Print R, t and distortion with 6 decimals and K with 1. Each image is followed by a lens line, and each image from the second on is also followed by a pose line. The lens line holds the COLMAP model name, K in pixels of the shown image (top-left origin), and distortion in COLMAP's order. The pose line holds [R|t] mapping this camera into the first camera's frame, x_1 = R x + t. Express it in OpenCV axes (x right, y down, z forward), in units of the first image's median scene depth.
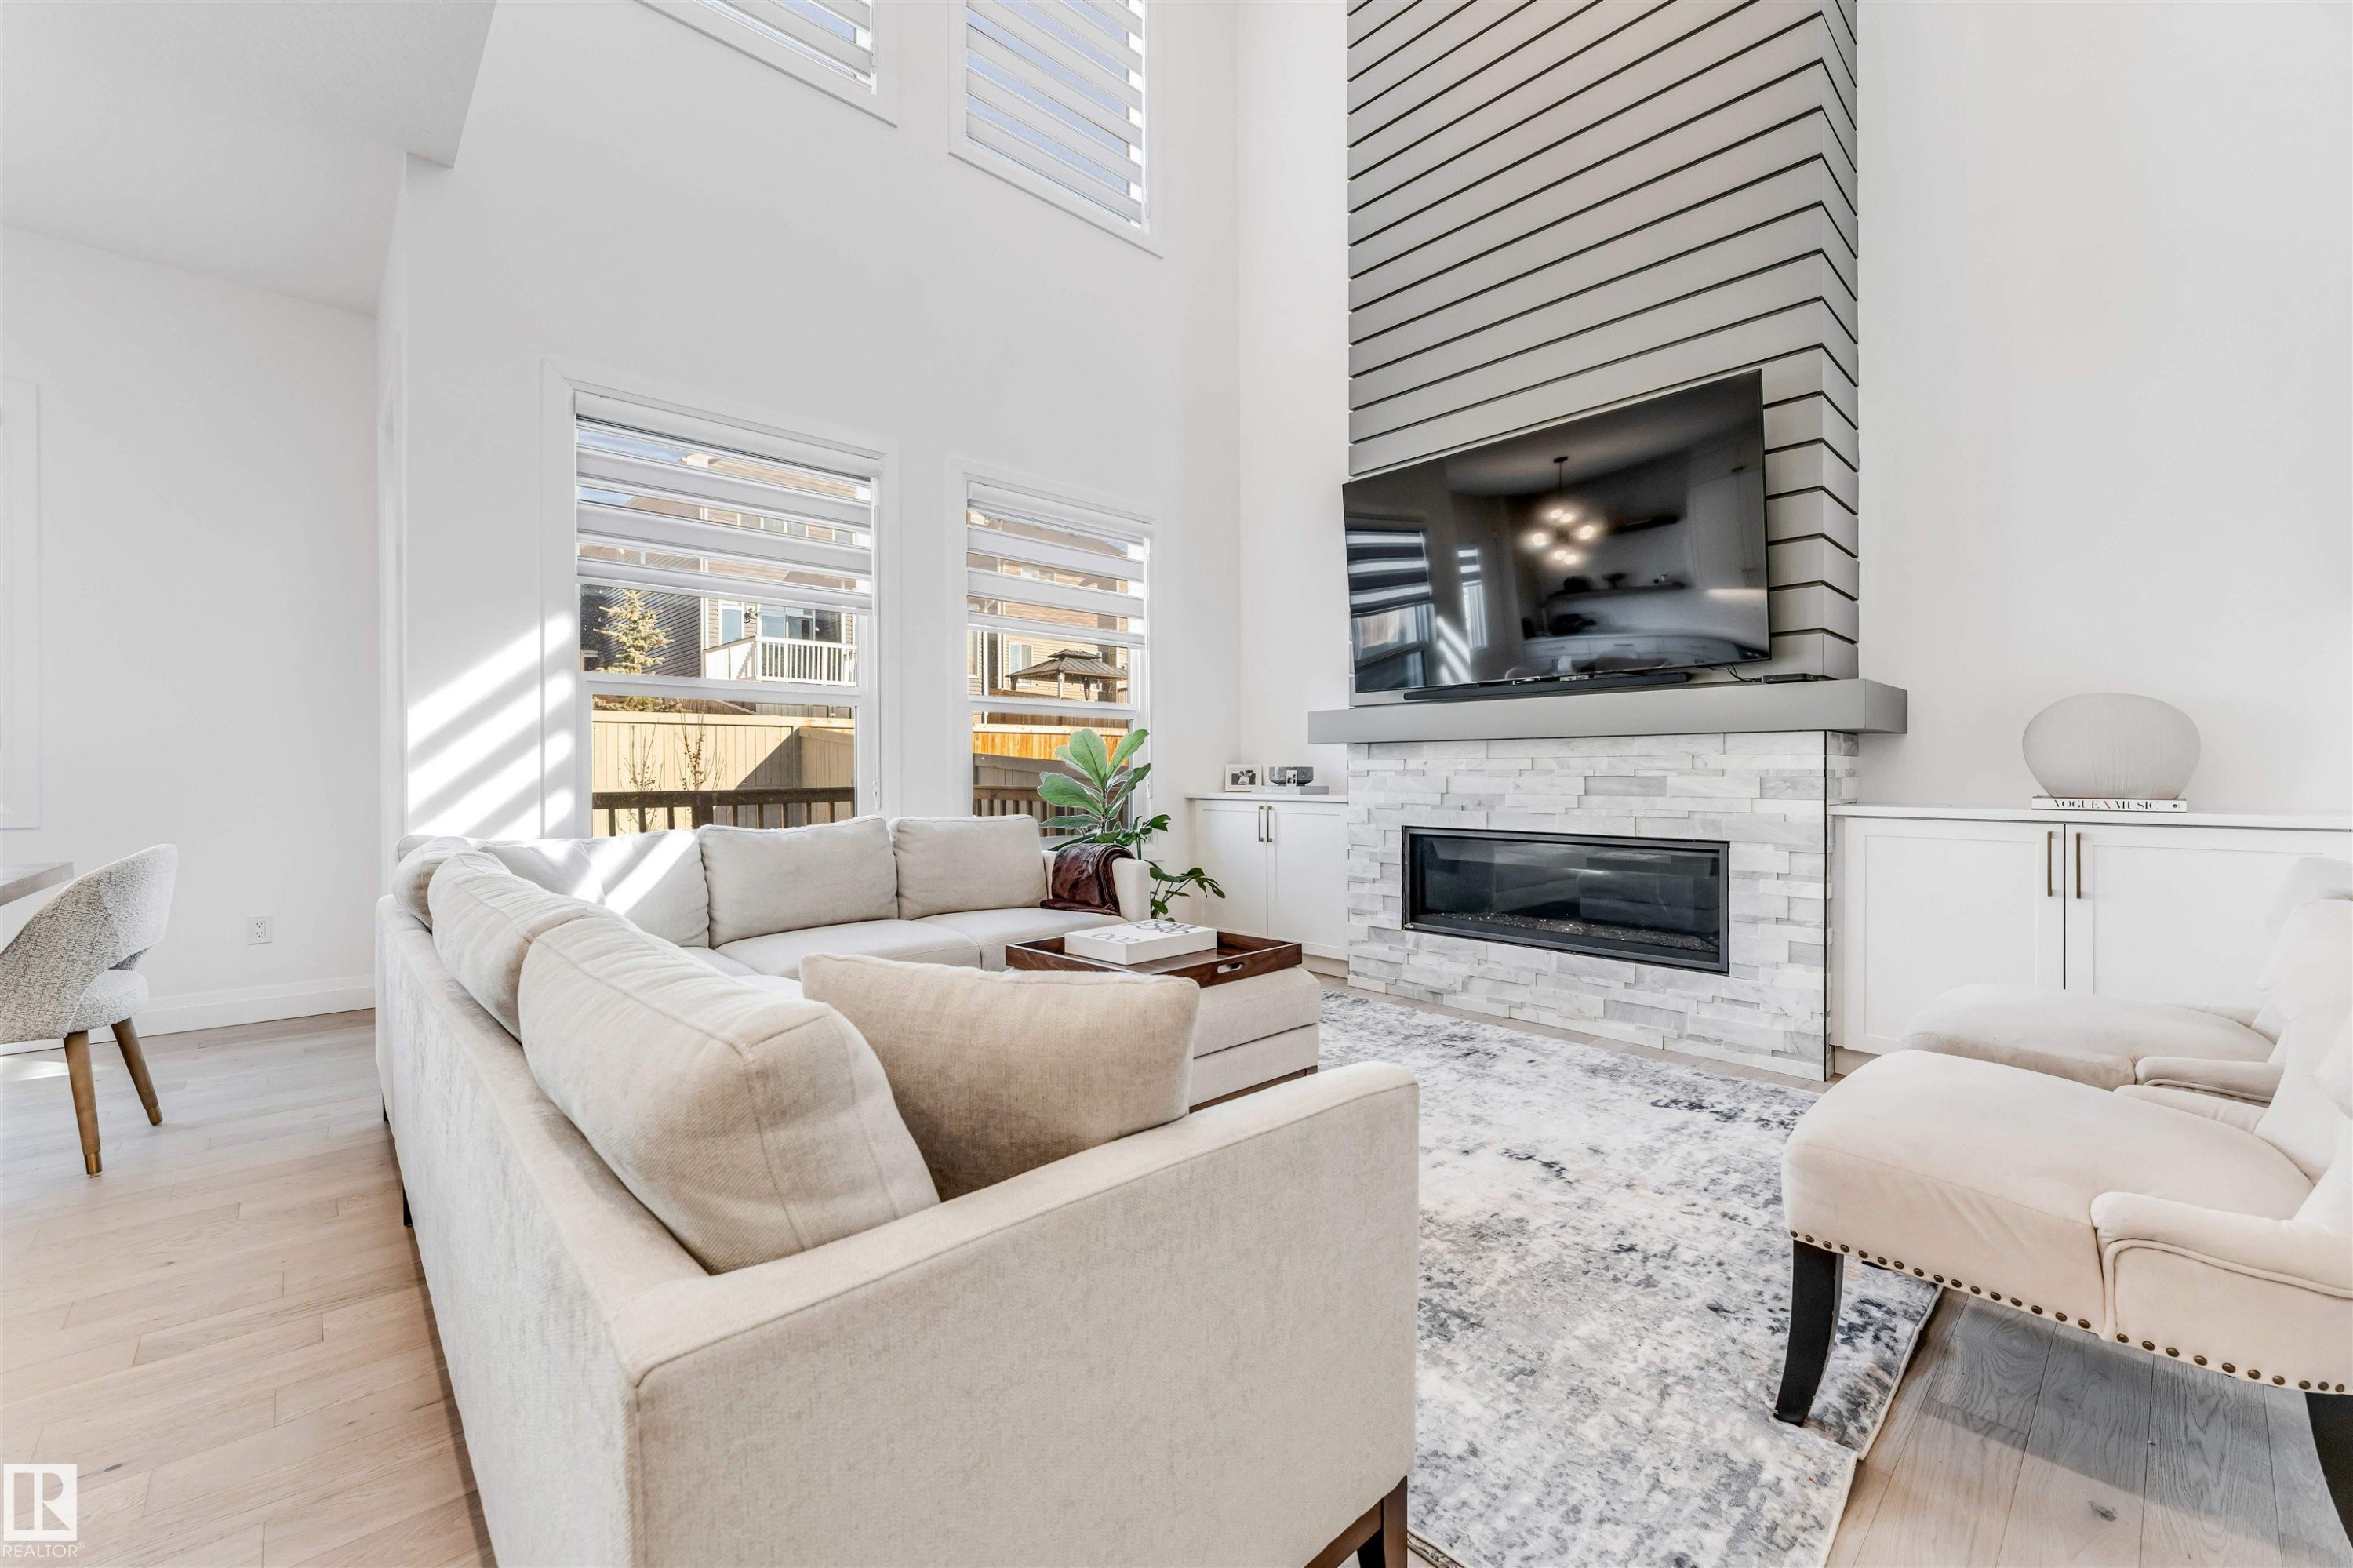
lens RADIAL K [[952.4, 0, 1158.8], [0, 952.4, 785.9], [0, 0, 1]] dist [0.000251, -0.001009]
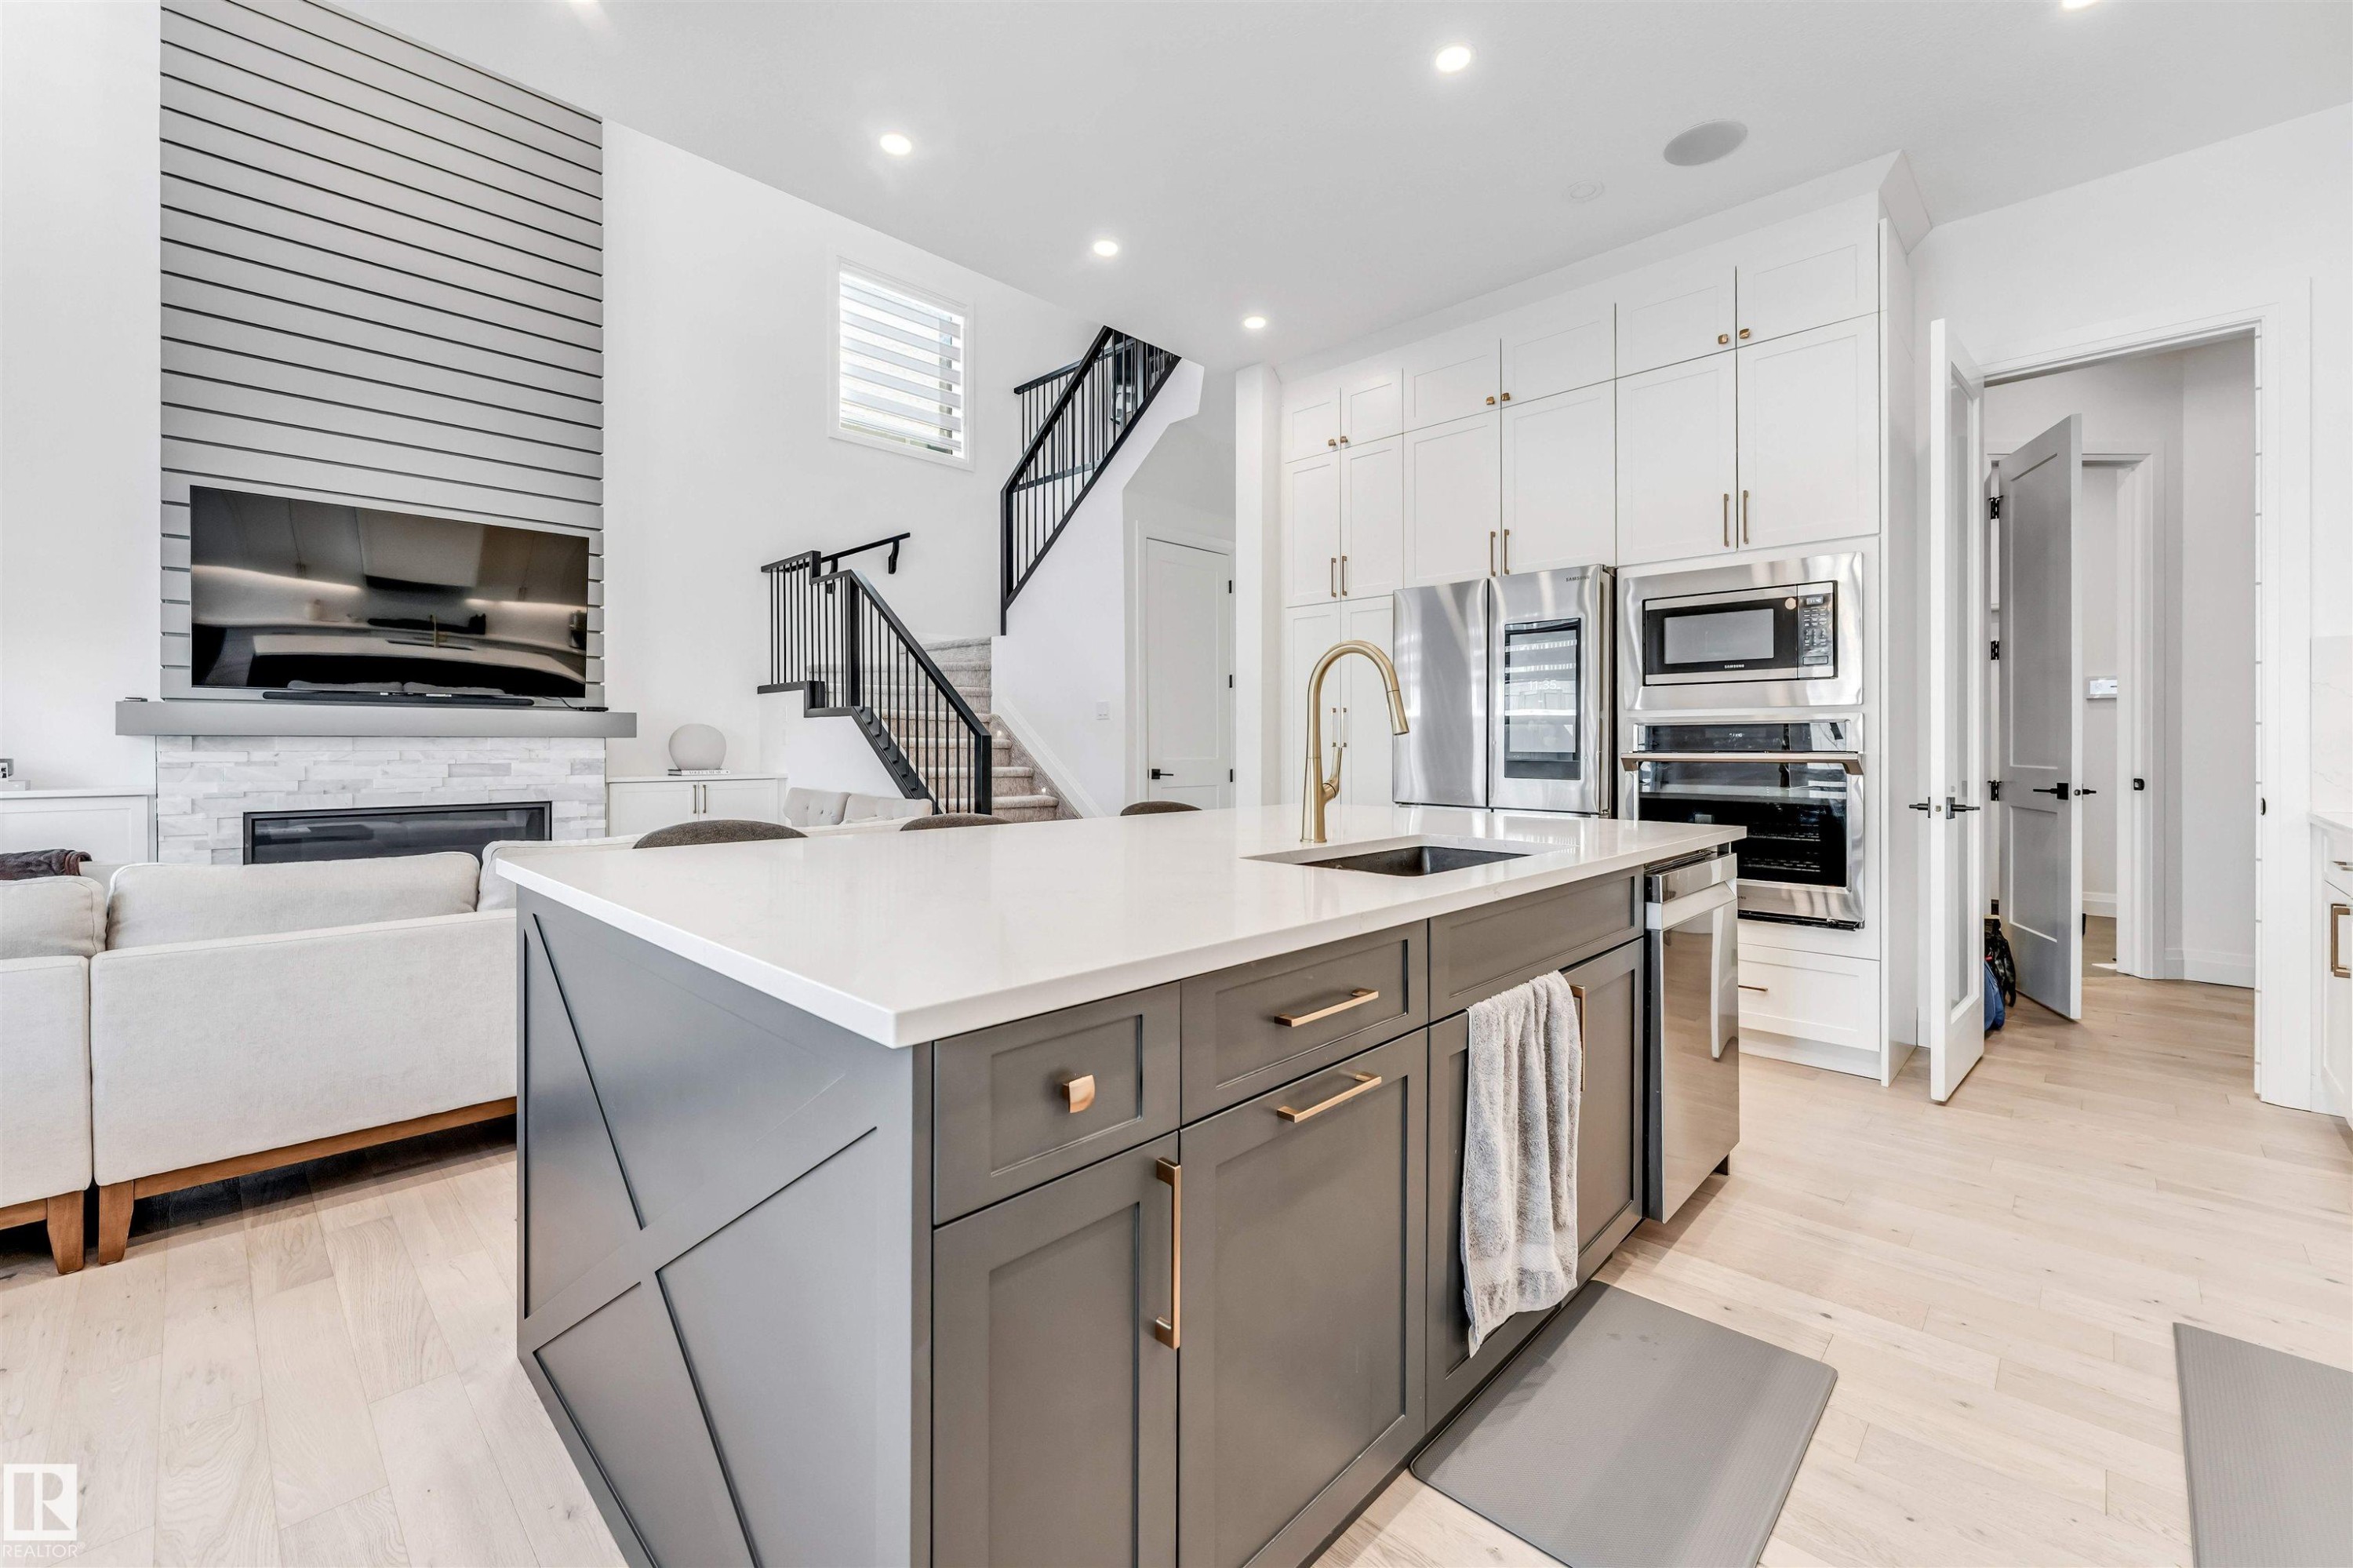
lens RADIAL K [[952.4, 0, 1168.1], [0, 952.4, 759.6], [0, 0, 1]] dist [0.000251, -0.001009]
pose [[-0.058785, -0.017128, 0.998124, -0.962764], [0.015765, 0.999712, 0.018084, -0.023338], [-0.998146, 0.016798, -0.058498, -0.004512]]
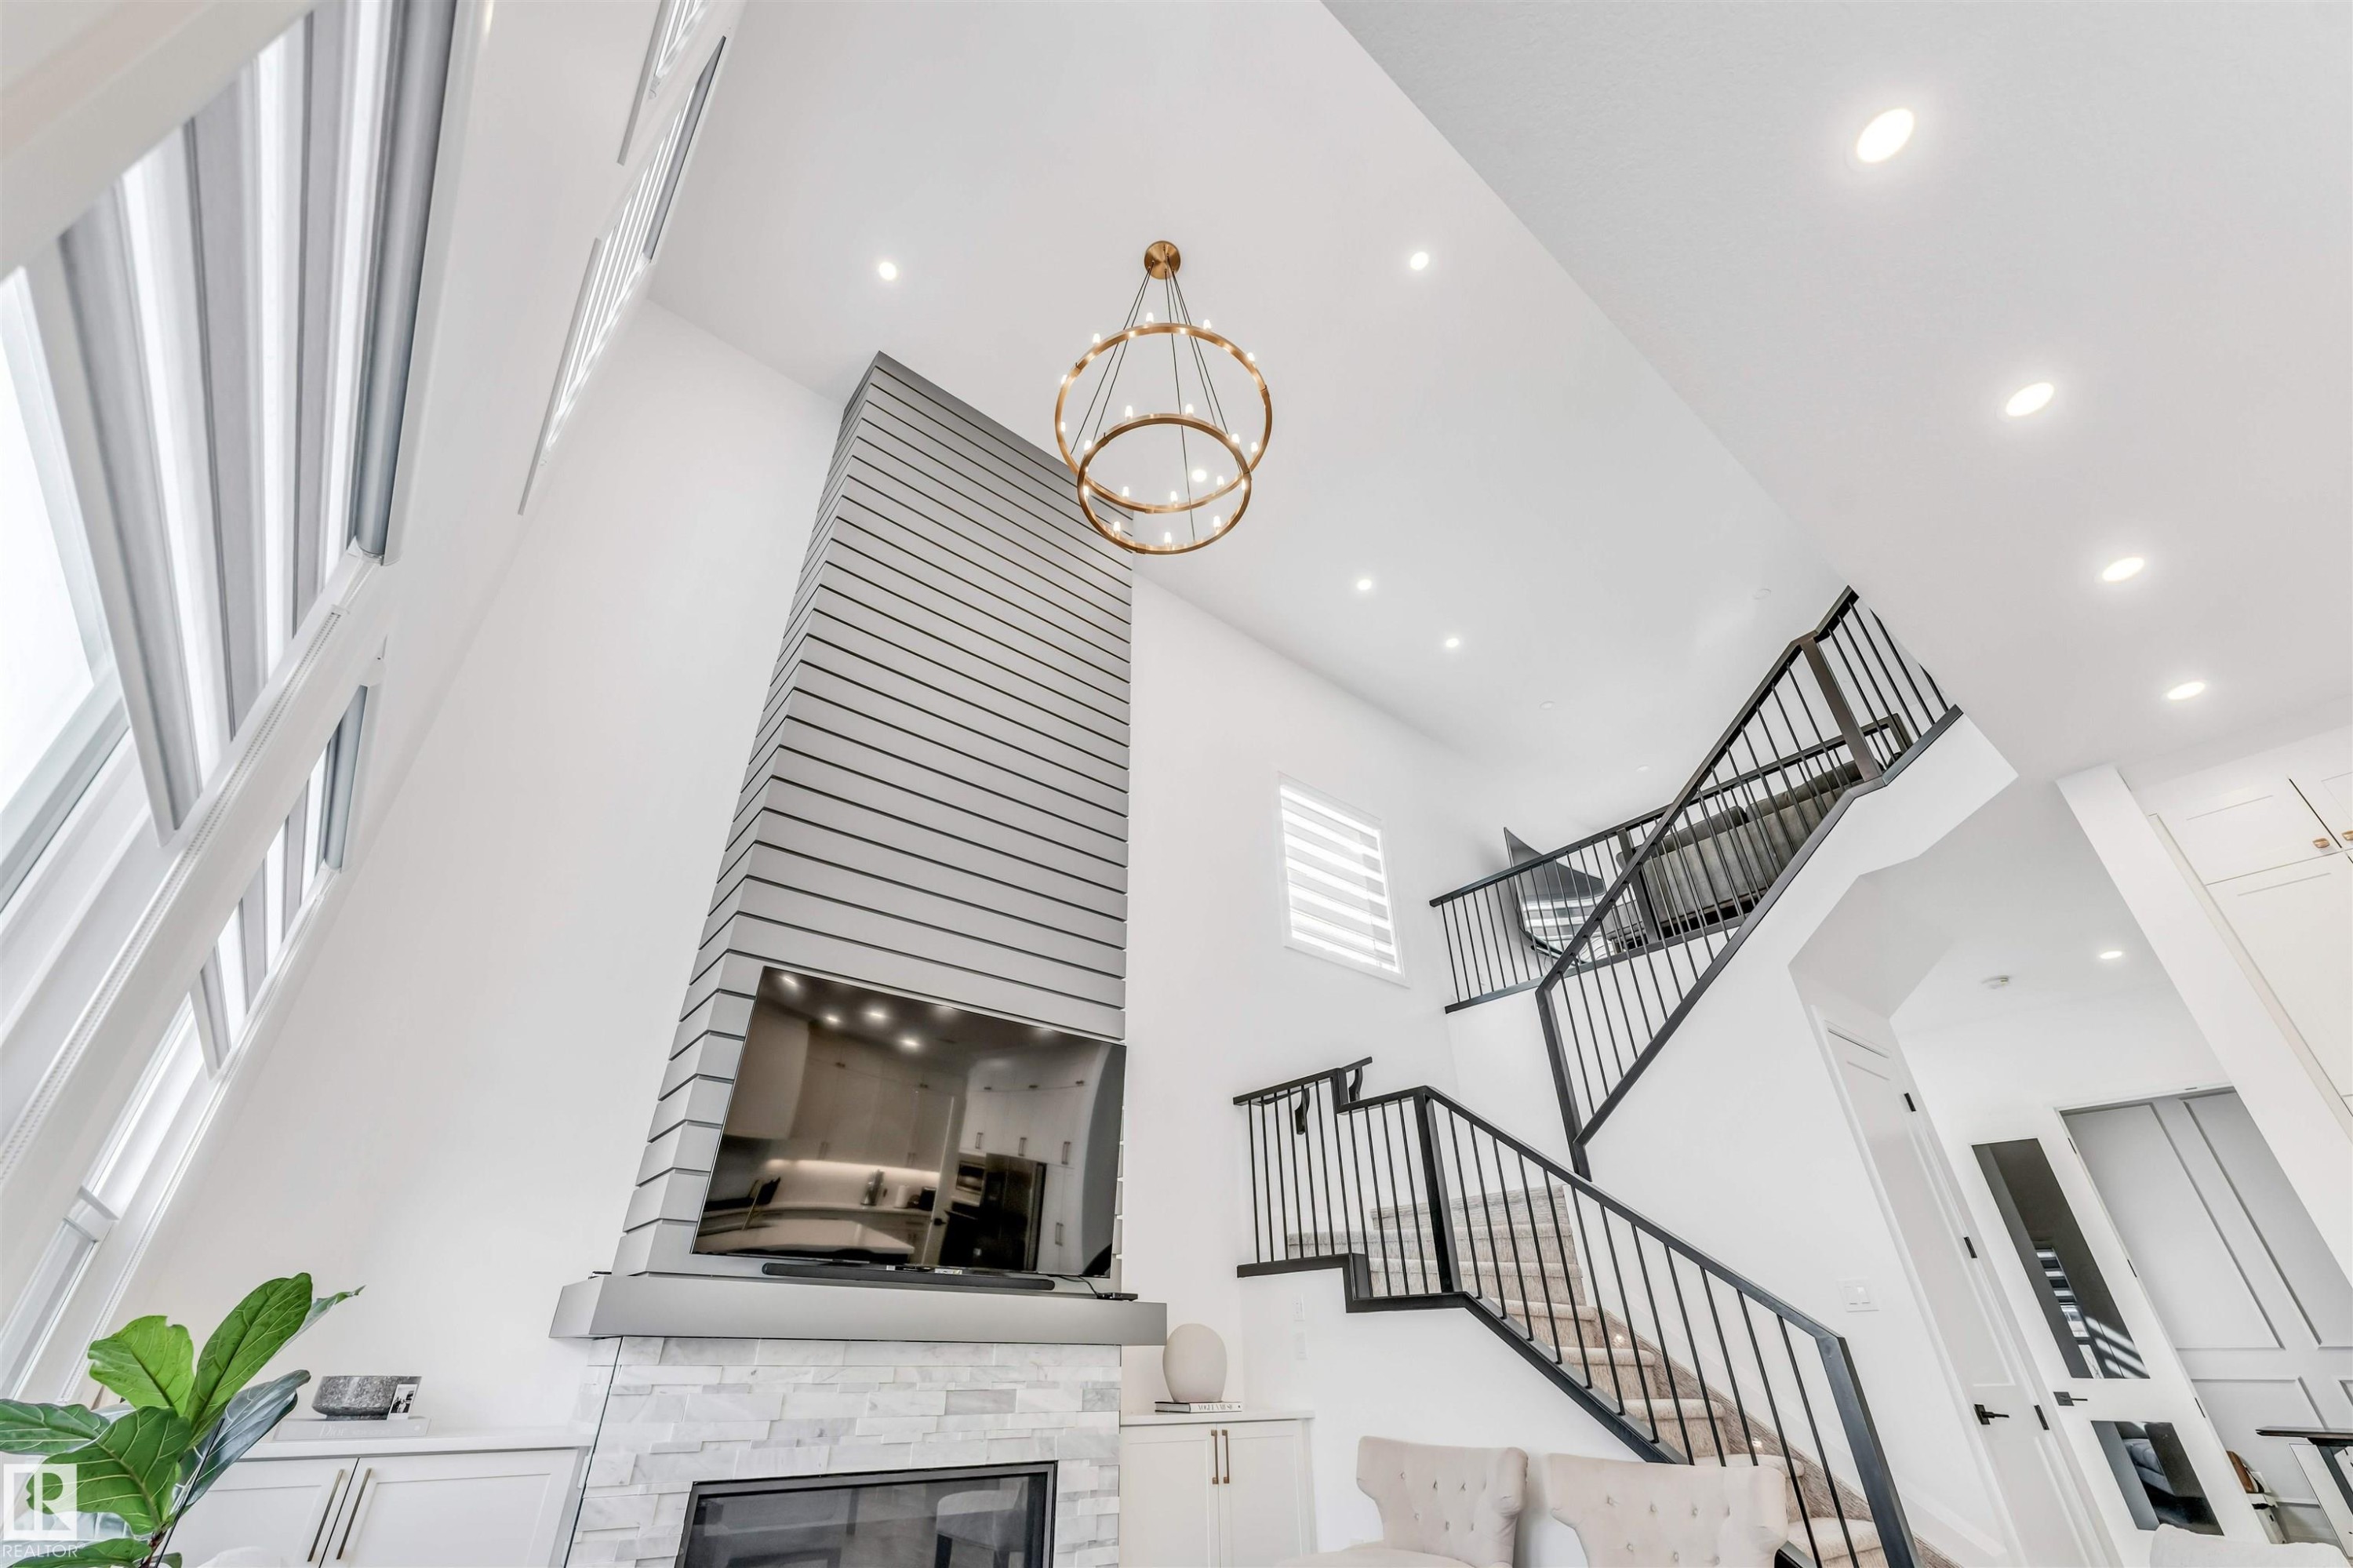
lens RADIAL K [[952.4, 0, 1154.0], [0, 952.4, 778.2], [0, 0, 1]] dist [0.000251, -0.001009]
pose [[0.066107, 0.528566, 0.846314, -0.589199], [0.014811, 0.847556, -0.530499, -0.018793], [-0.997703, 0.047604, 0.048200, 0.658120]]
